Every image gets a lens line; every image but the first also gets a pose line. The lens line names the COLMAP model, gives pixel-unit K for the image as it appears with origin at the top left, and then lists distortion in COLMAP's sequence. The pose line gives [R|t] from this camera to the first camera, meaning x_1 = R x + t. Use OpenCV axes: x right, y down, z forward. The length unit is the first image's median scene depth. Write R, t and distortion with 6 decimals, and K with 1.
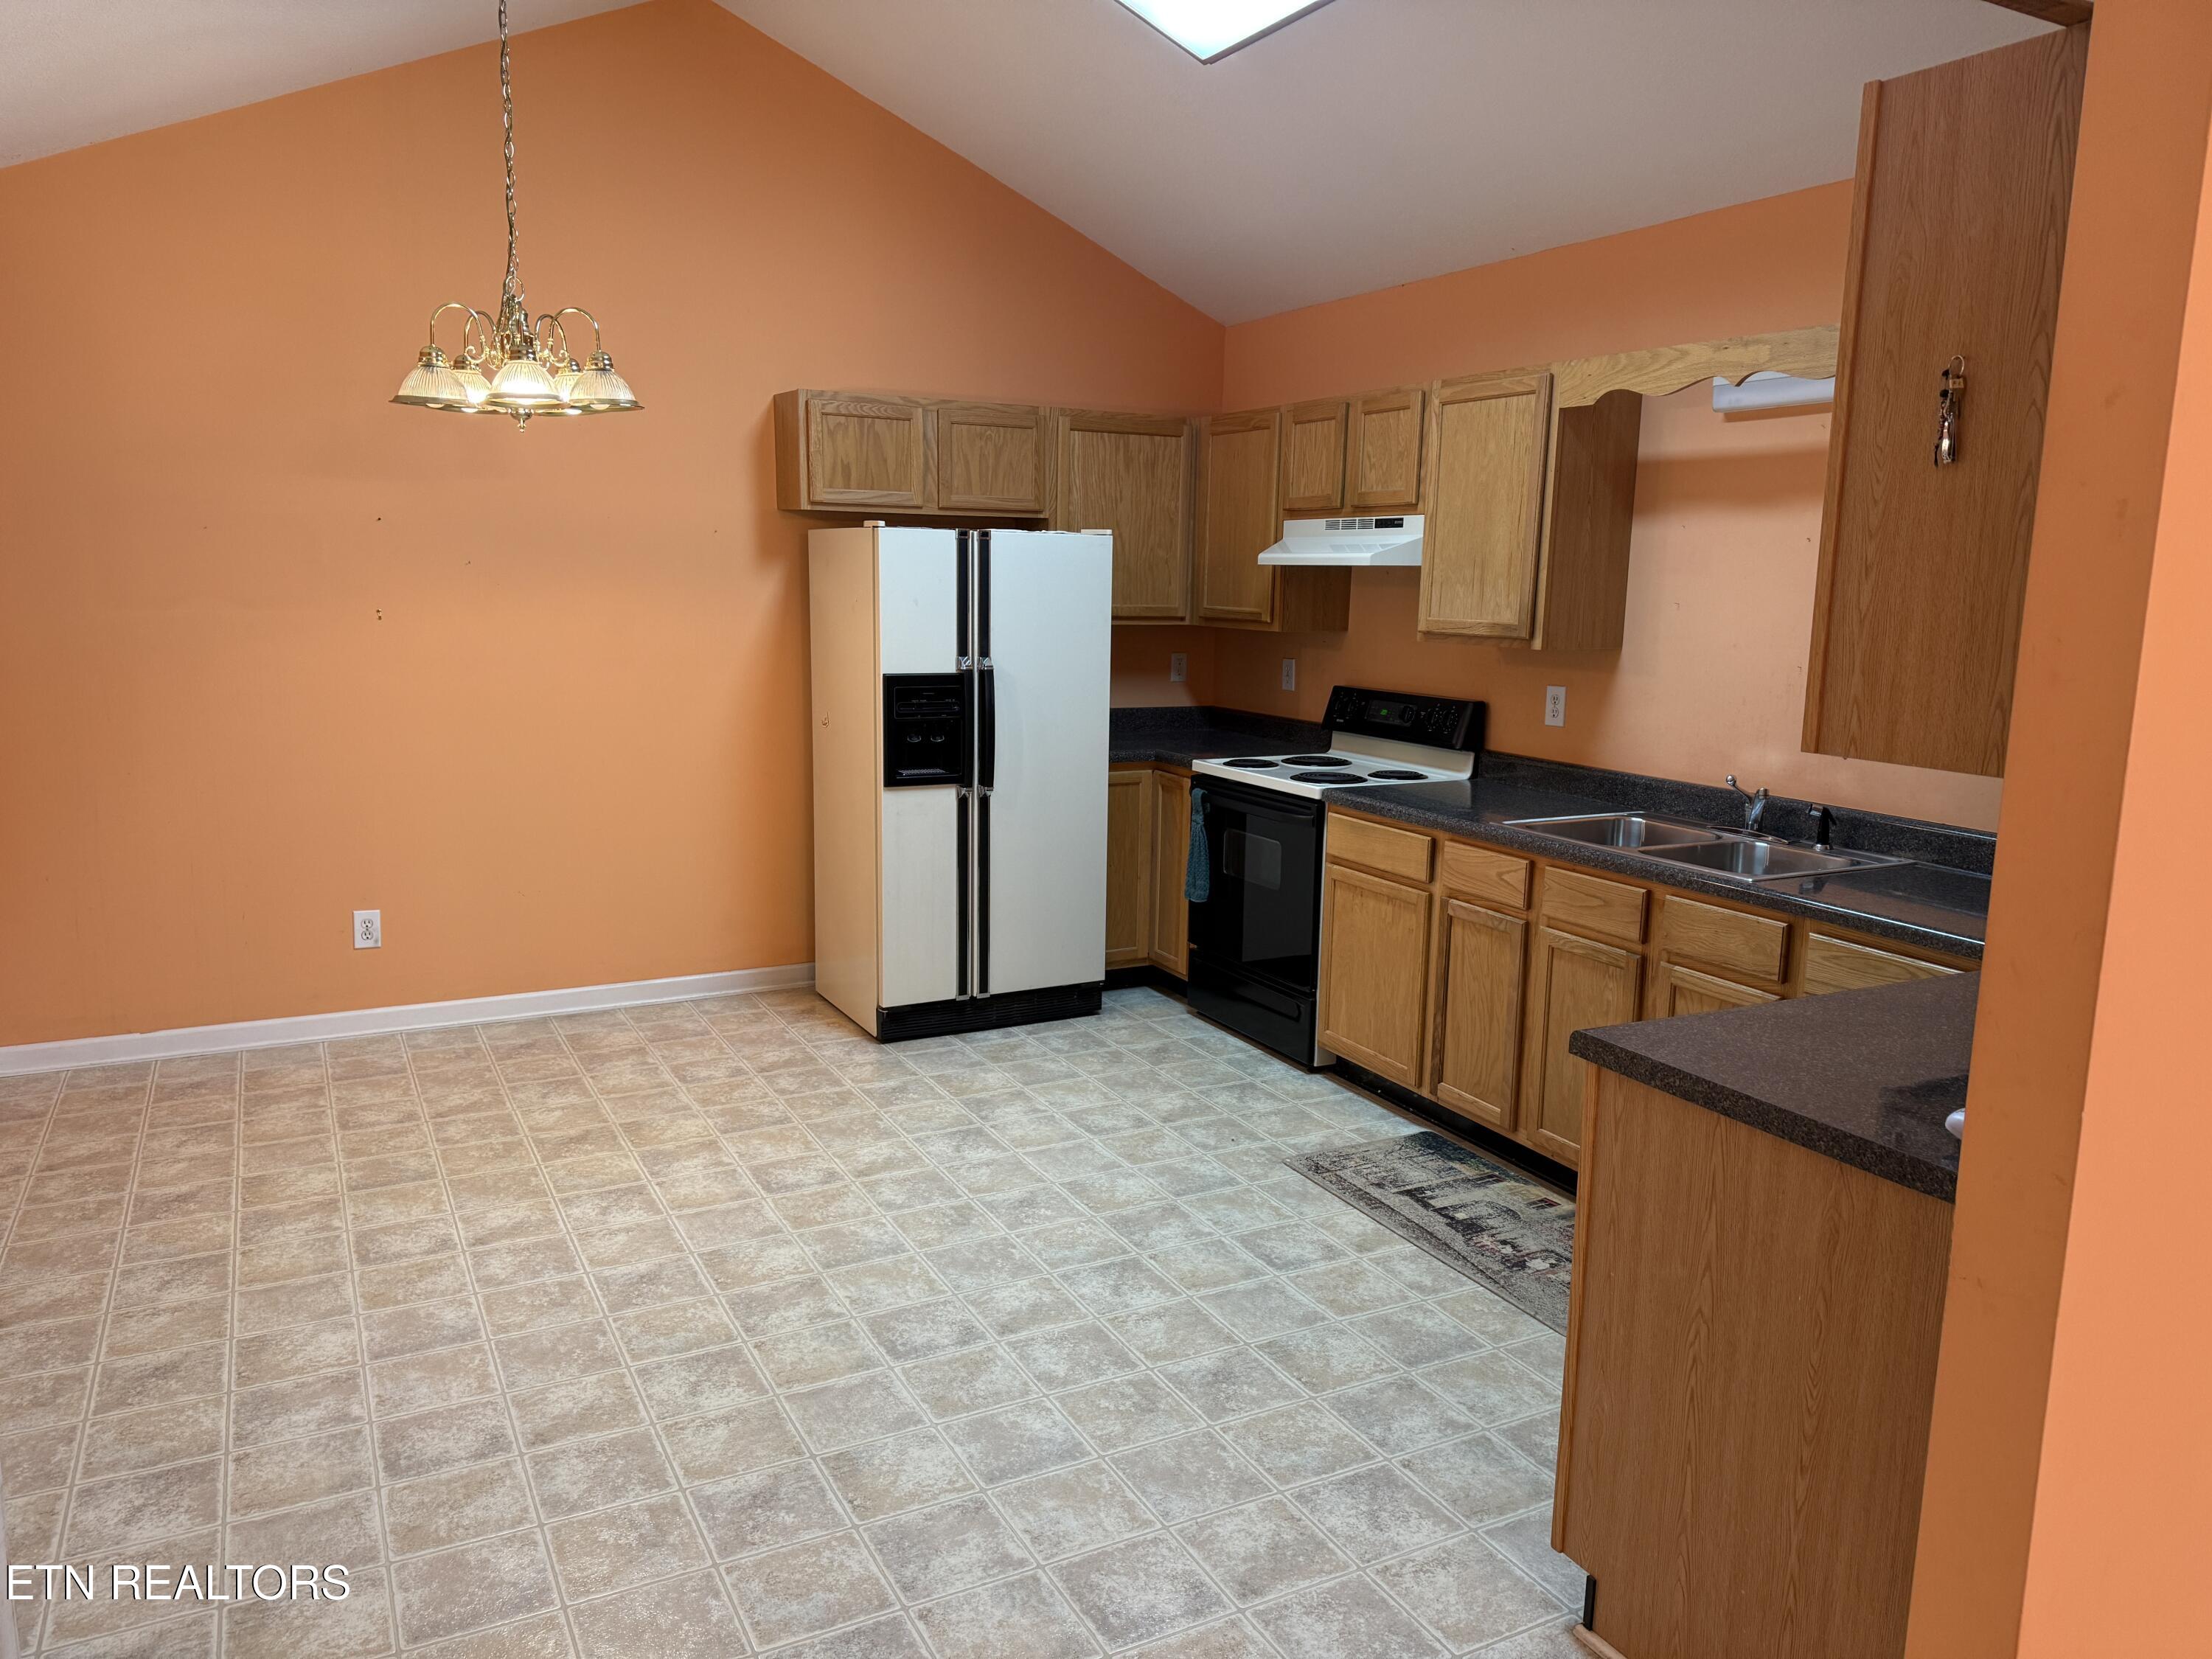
lens RADIAL K [[1533.6, 0, 1106.0], [0, 1533.6, 829.5], [0, 0, 1]] dist [0.138742, -0.234323]
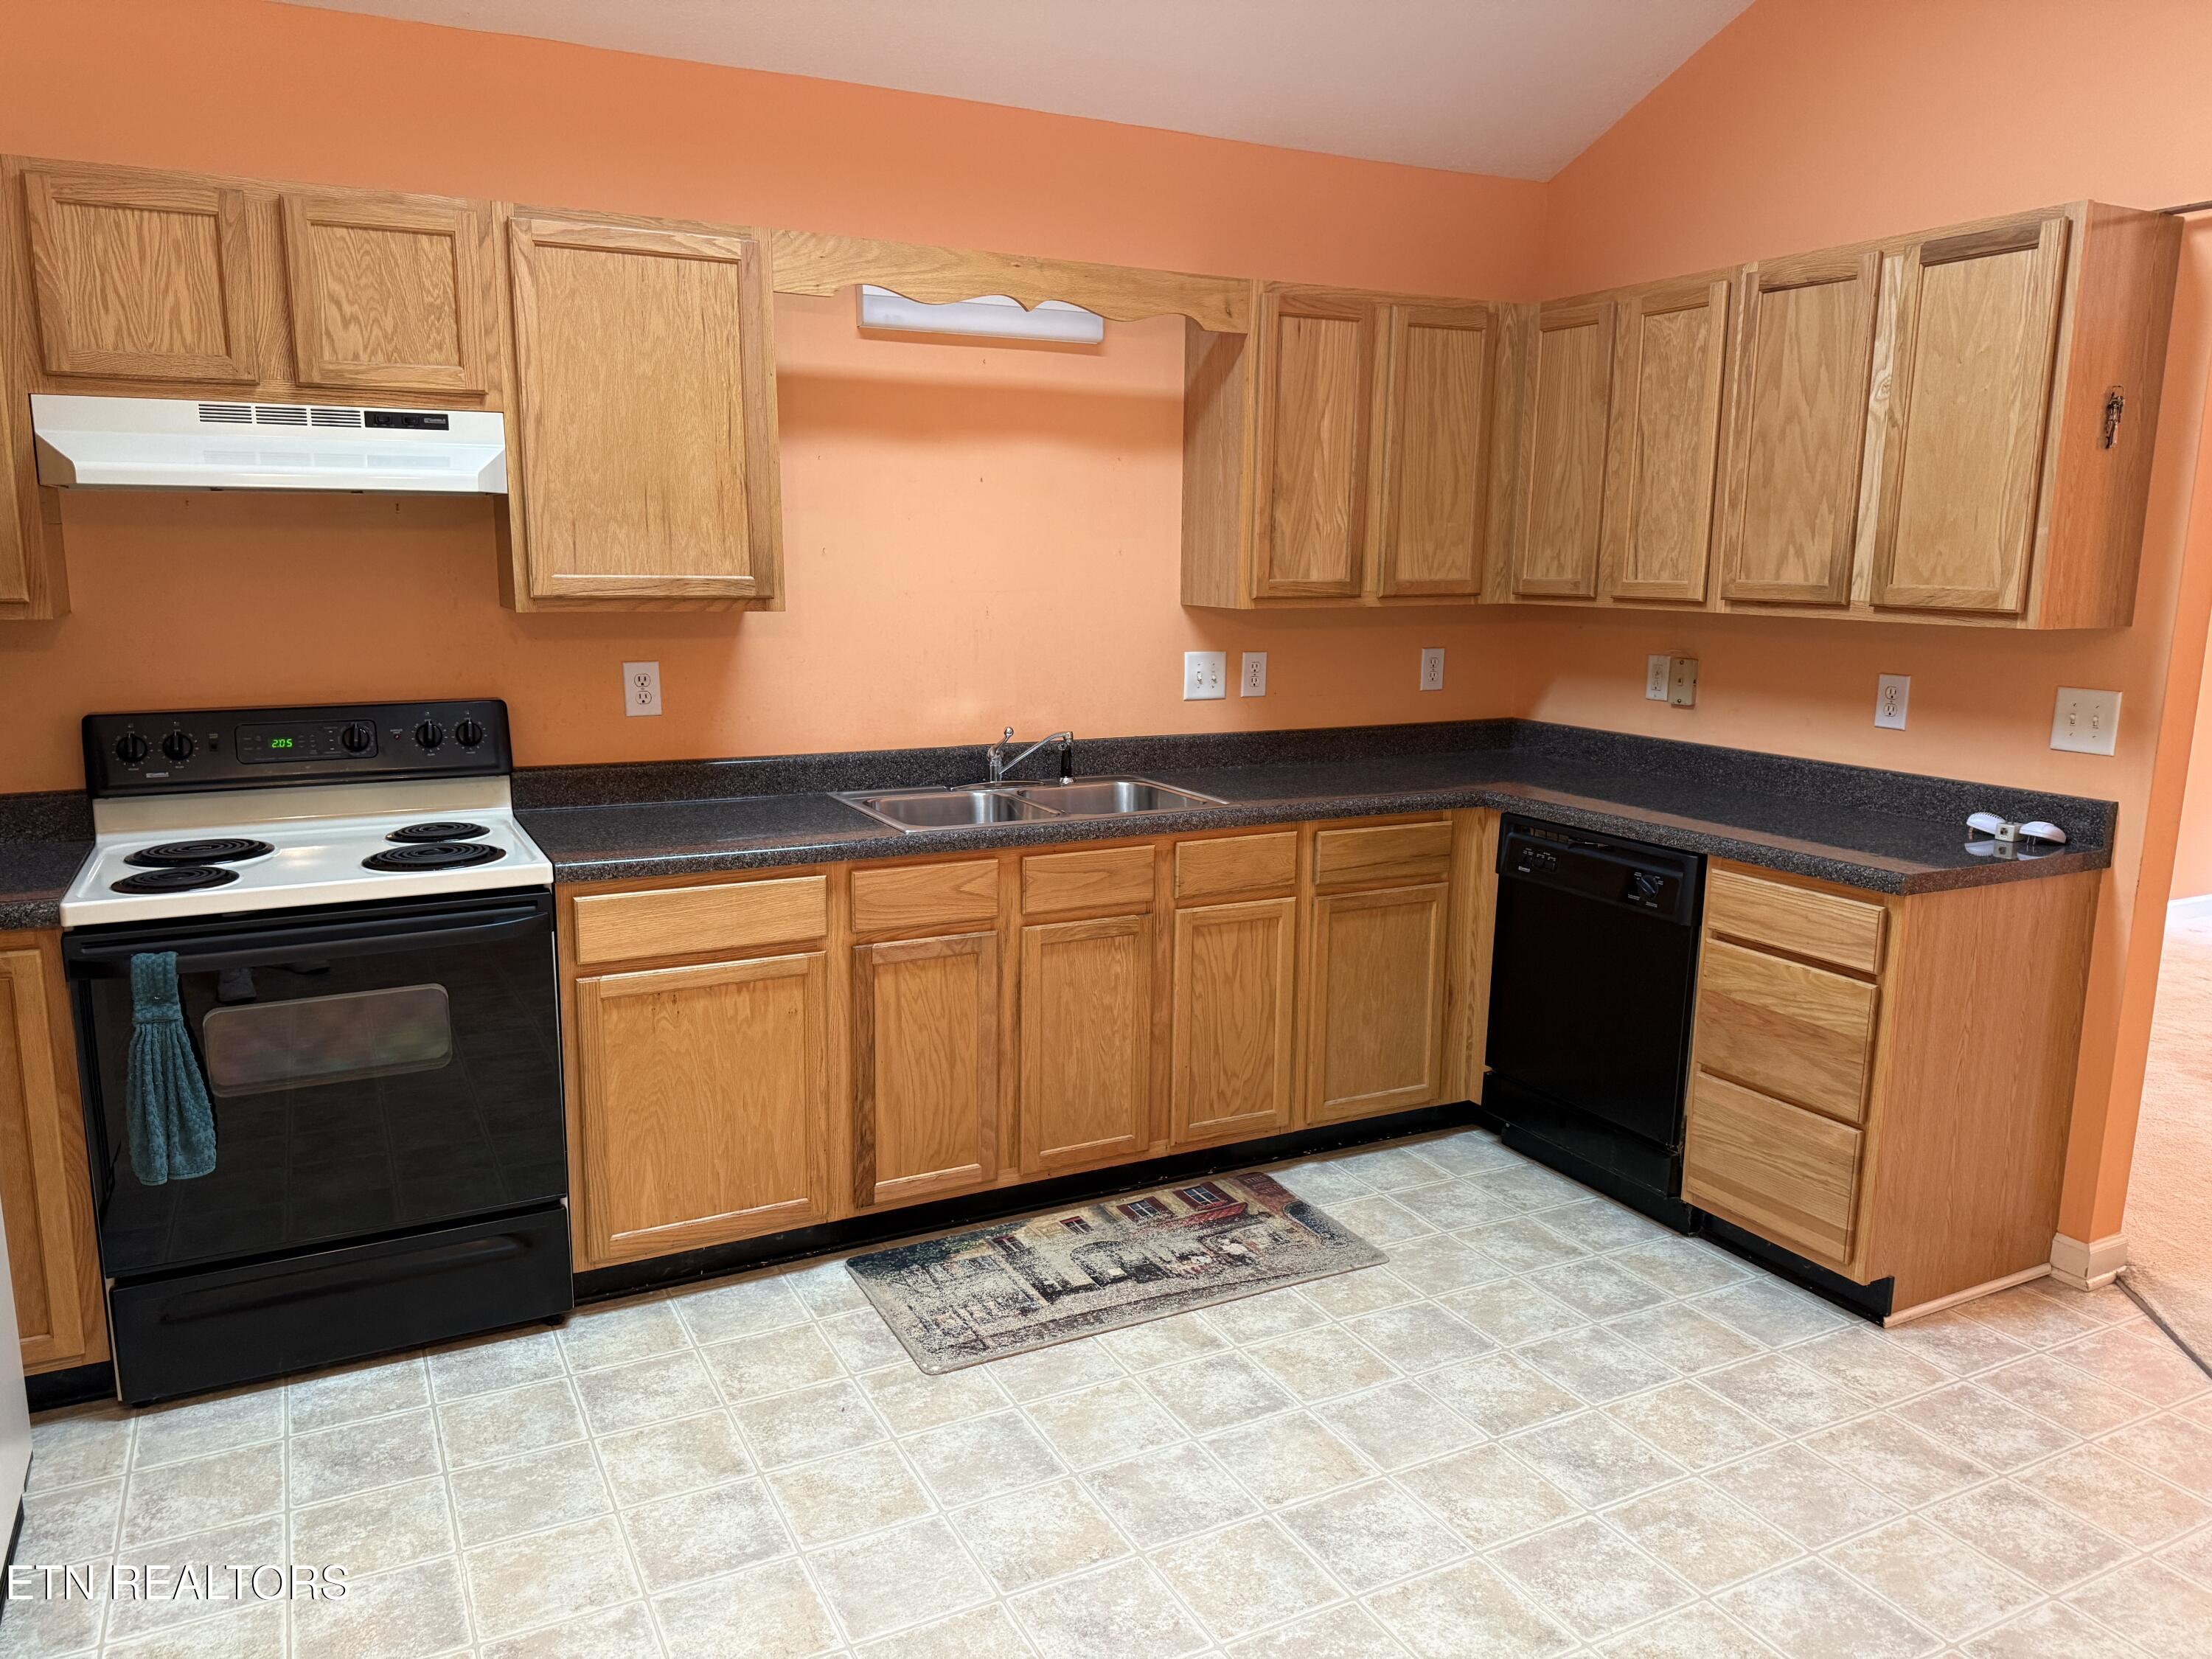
lens RADIAL K [[1545.0, 0, 1106.0], [0, 1545.0, 829.5], [0, 0, 1]] dist [0.098783, -0.157538]
pose [[0.010000, -0.199394, 0.979868, -0.517268], [0.158980, 0.967770, 0.195310, -0.142031], [-0.987231, 0.153826, 0.041378, 0.863787]]
